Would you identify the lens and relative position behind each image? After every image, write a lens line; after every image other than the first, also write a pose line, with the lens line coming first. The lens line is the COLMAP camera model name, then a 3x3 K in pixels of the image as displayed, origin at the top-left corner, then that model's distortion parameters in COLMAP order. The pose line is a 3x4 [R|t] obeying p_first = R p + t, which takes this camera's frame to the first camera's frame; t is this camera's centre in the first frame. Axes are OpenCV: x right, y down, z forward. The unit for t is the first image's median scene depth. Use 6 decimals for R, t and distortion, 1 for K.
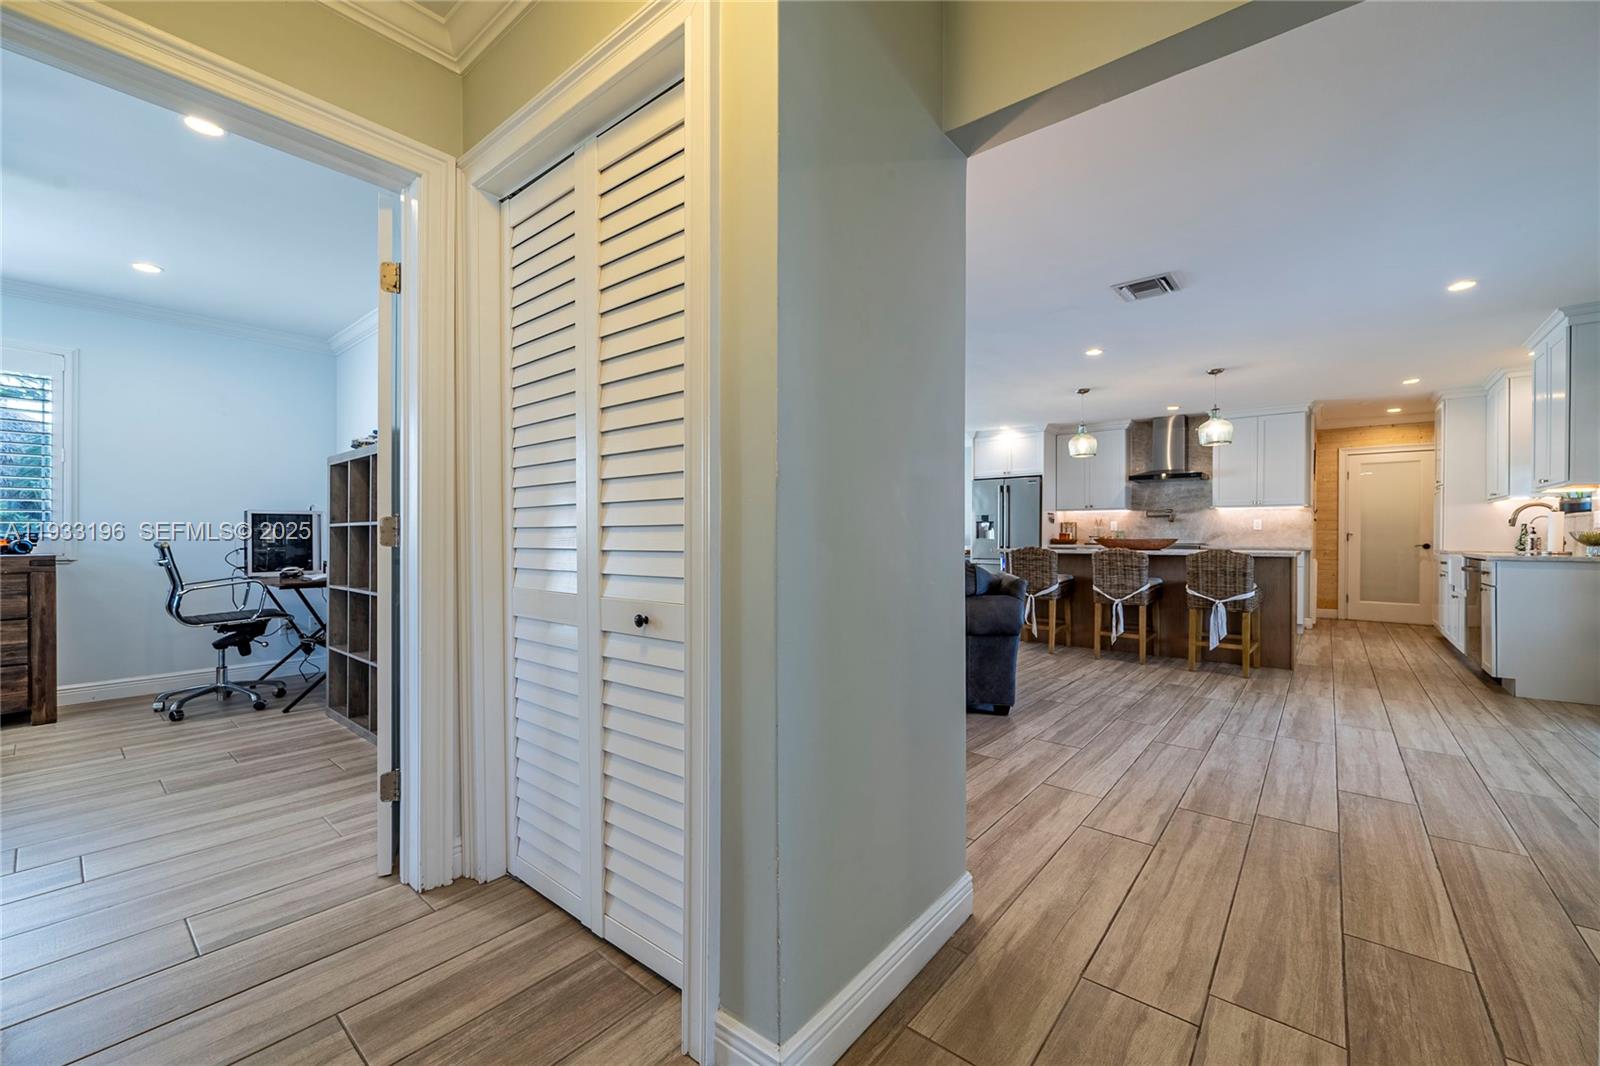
lens RADIAL K [[633.7, 0, 811.9], [0, 633.7, 534.5], [0, 0, 1]] dist [-0.002021, -0.000218]
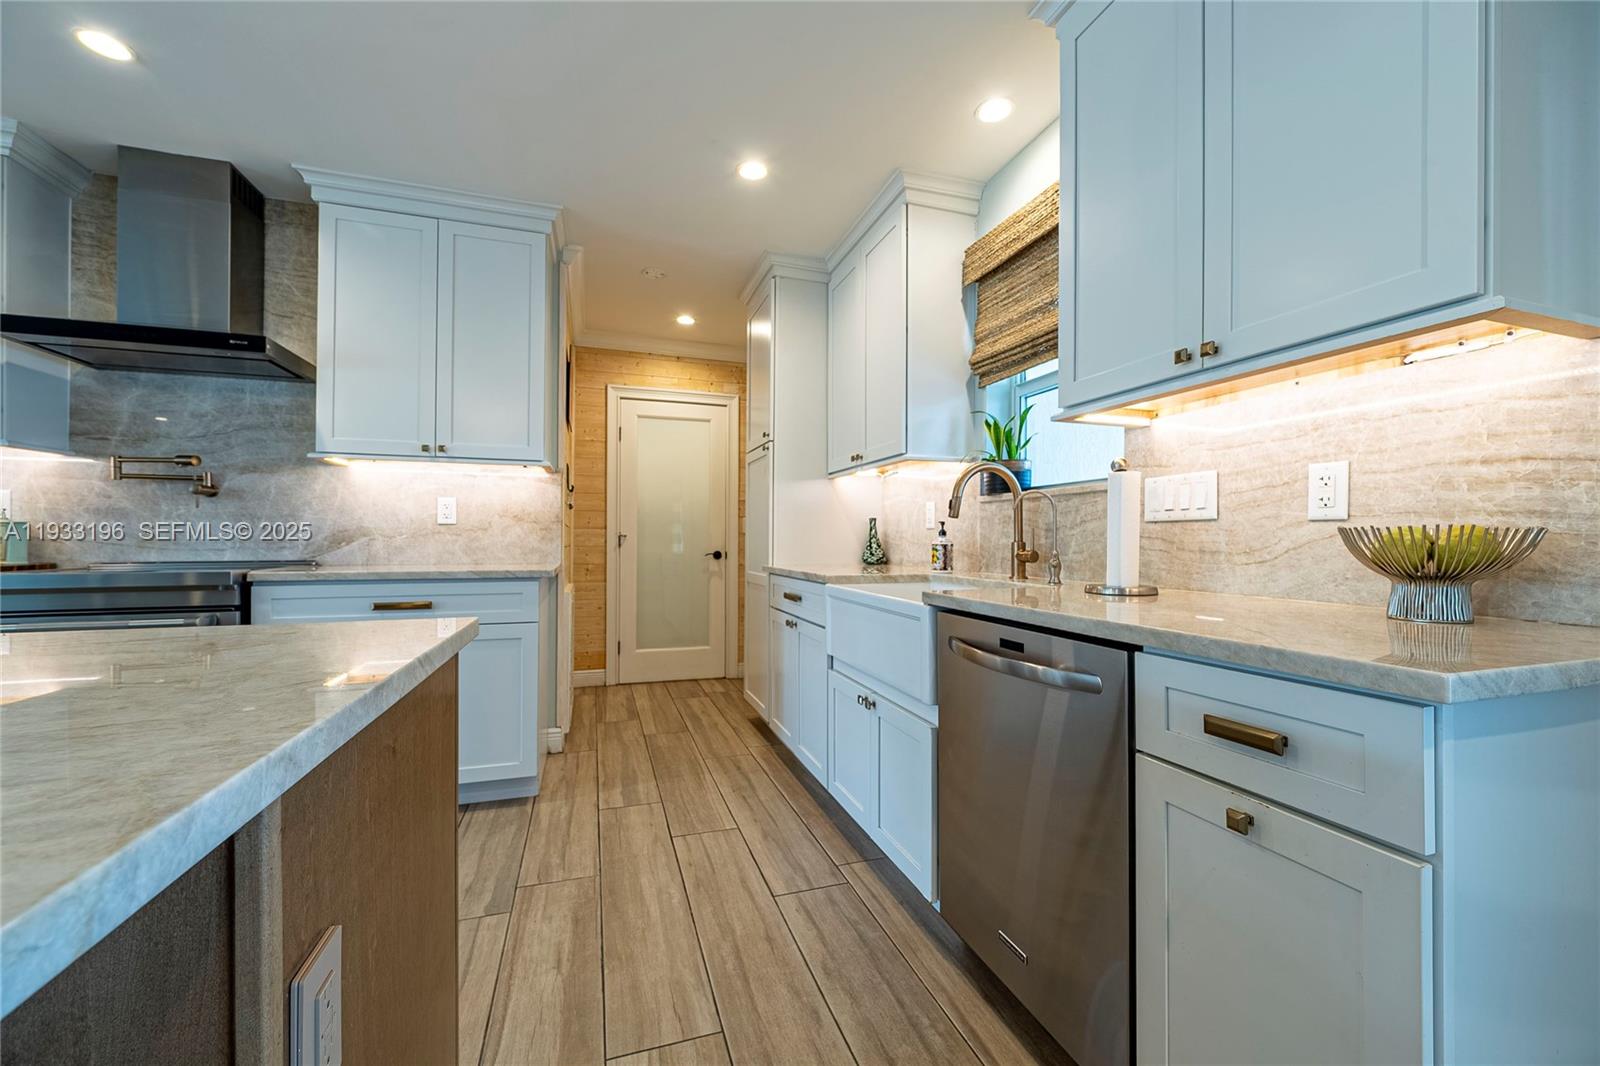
lens RADIAL K [[633.7, 0, 806.1], [0, 633.7, 535.8], [0, 0, 1]] dist [-0.002021, -0.000218]
pose [[0.526764, 0.003868, 0.850003, 0.622769], [-0.005301, 0.999985, -0.001265, -0.000648], [-0.849995, -0.003839, 0.526777, 0.768985]]
